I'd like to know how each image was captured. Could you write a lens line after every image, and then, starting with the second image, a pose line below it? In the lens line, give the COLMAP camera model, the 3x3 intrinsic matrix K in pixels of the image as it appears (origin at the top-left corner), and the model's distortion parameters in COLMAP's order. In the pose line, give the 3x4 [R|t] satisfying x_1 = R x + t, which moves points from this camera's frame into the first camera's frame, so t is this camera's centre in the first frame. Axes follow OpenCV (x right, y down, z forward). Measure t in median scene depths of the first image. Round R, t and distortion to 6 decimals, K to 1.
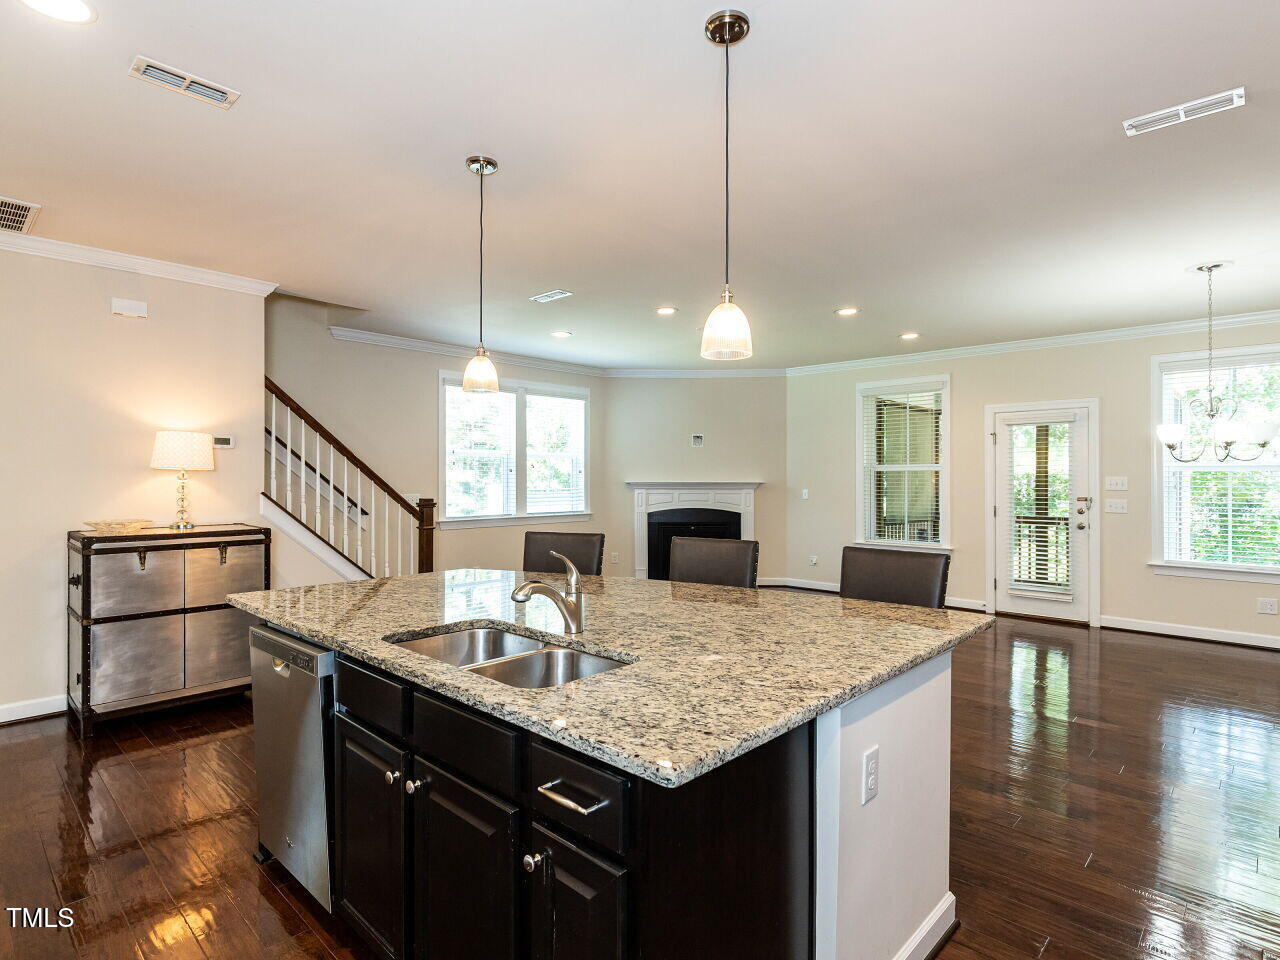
lens RADIAL K [[697.0, 0, 629.3], [0, 697.0, 482.0], [0, 0, 1]] dist [-0.000109, -0.000644]
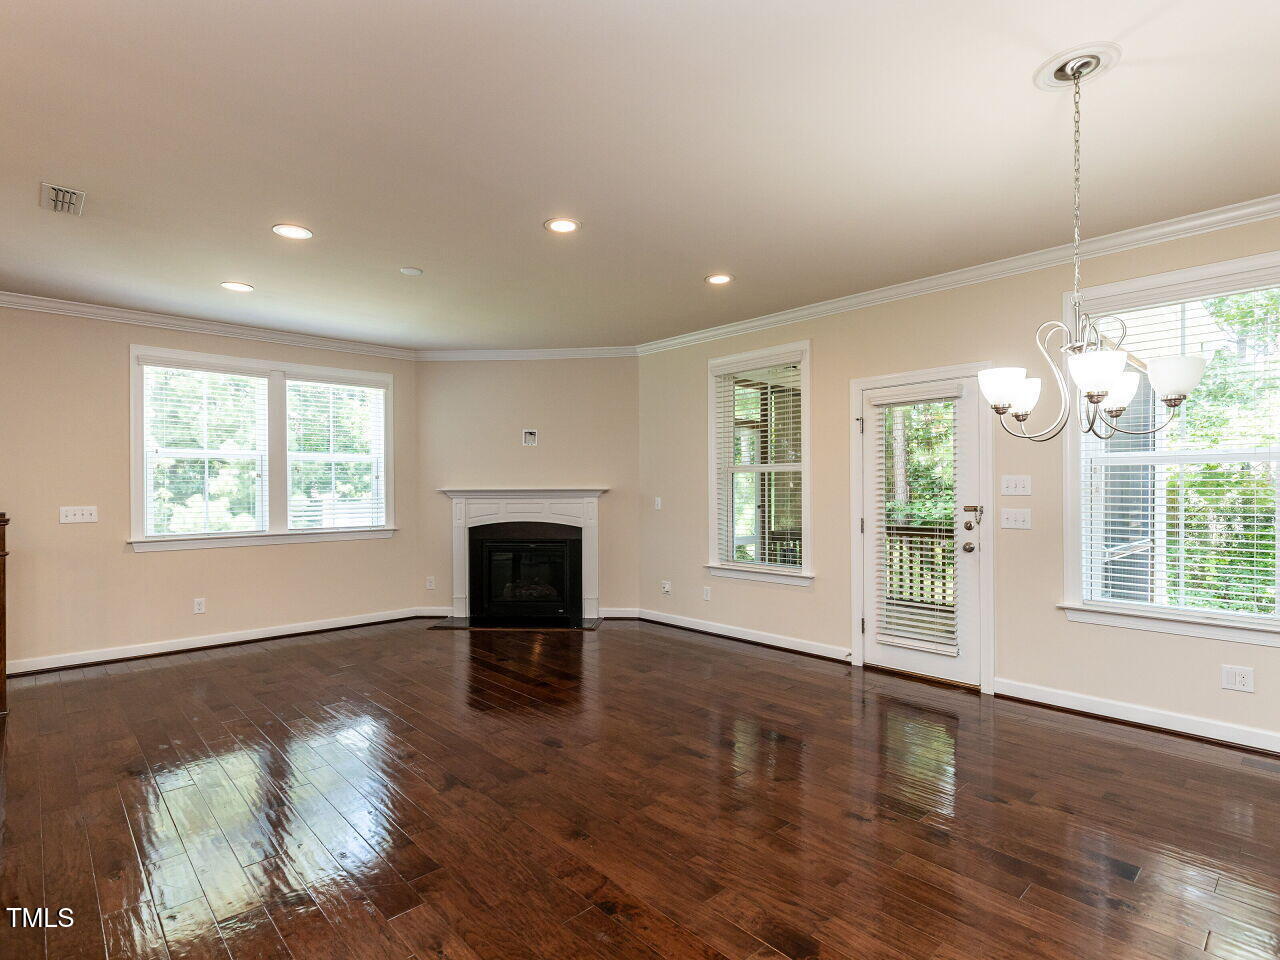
lens RADIAL K [[660.1, 0, 639.6], [0, 660.1, 493.2], [0, 0, 1]] dist [0.000276, -0.000492]
pose [[0.998514, -0.006226, -0.054142, 0.303074], [0.006299, 0.999979, 0.001184, 0.005629], [0.054134, -0.001523, 0.998533, 0.276707]]
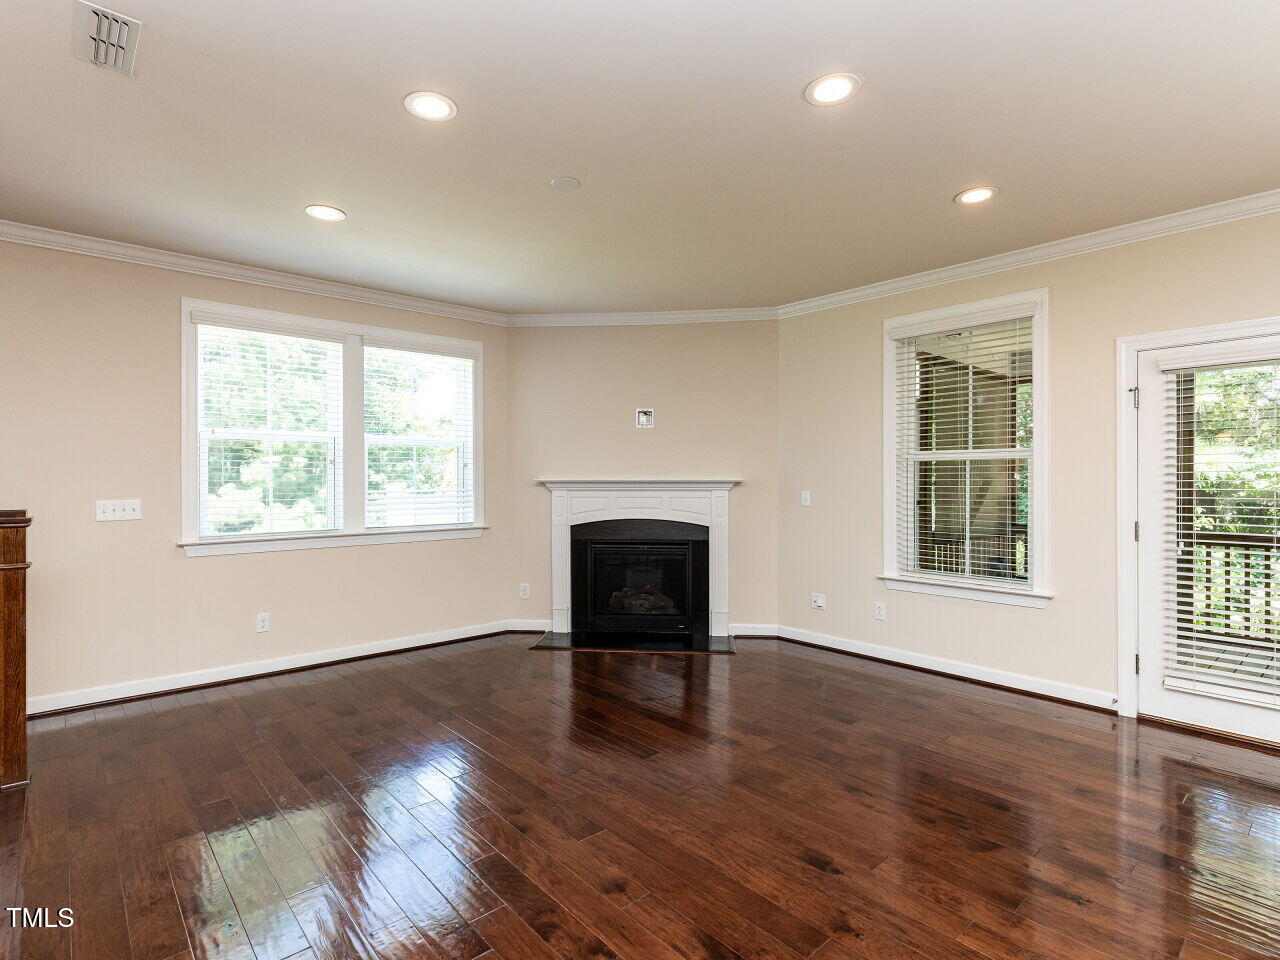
lens RADIAL K [[659.6, 0, 635.8], [0, 659.6, 484.9], [0, 0, 1]] dist [-0.000852, 0.000098]
pose [[0.996519, -0.001403, -0.083360, 0.162155], [0.001670, 0.999994, 0.003136, 0.003406], [0.083355, -0.003264, 0.996515, 0.415345]]
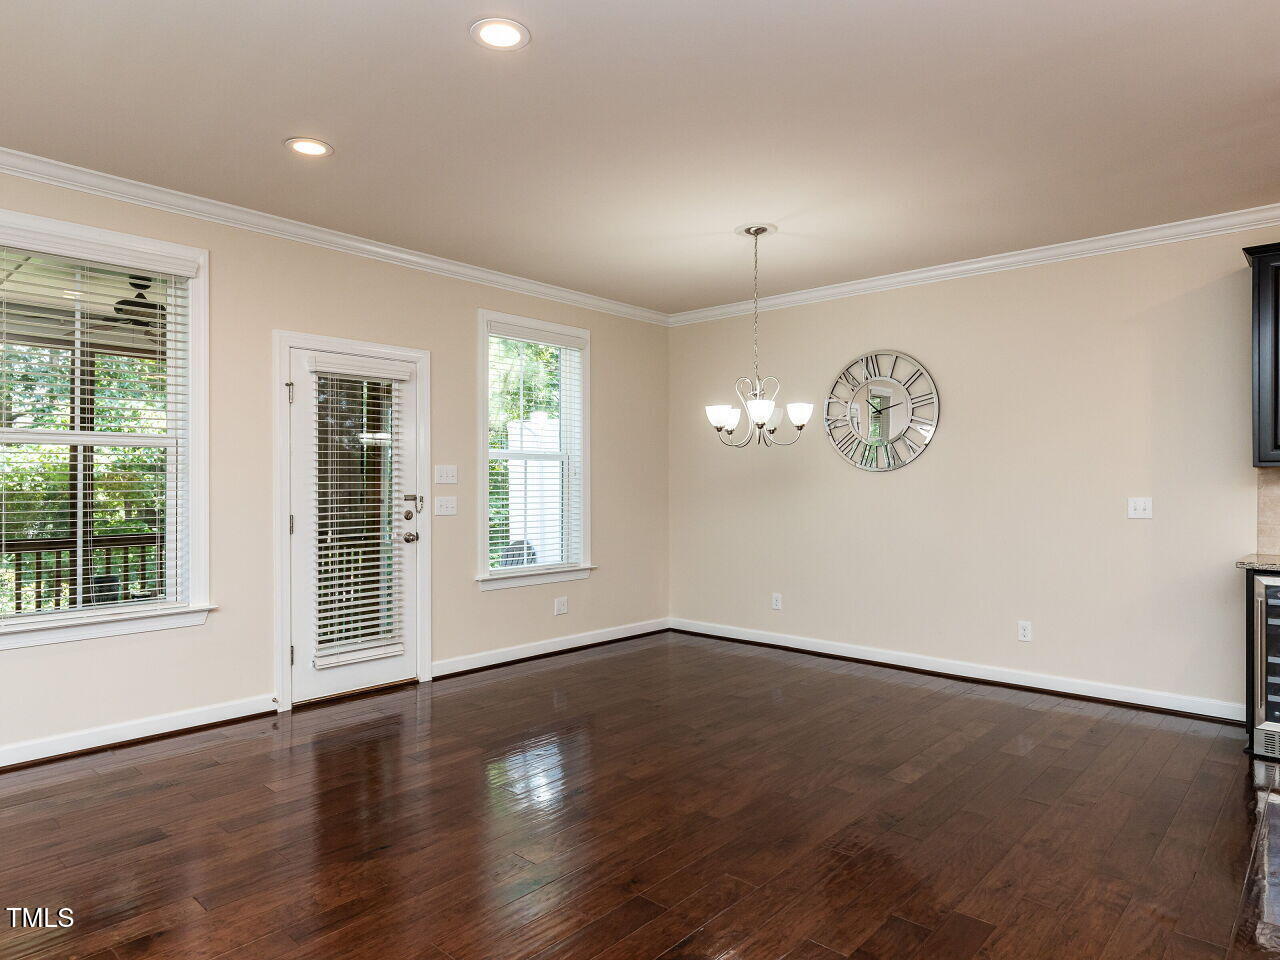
lens RADIAL K [[810.5, 0, 637.3], [0, 810.5, 475.2], [0, 0, 1]] dist [0.065642, -0.000376]
pose [[-0.026737, 0.003802, 0.999635, -0.126344], [0.002451, 0.999990, -0.003738, 0.005472], [-0.999639, 0.002351, -0.026746, 0.680186]]
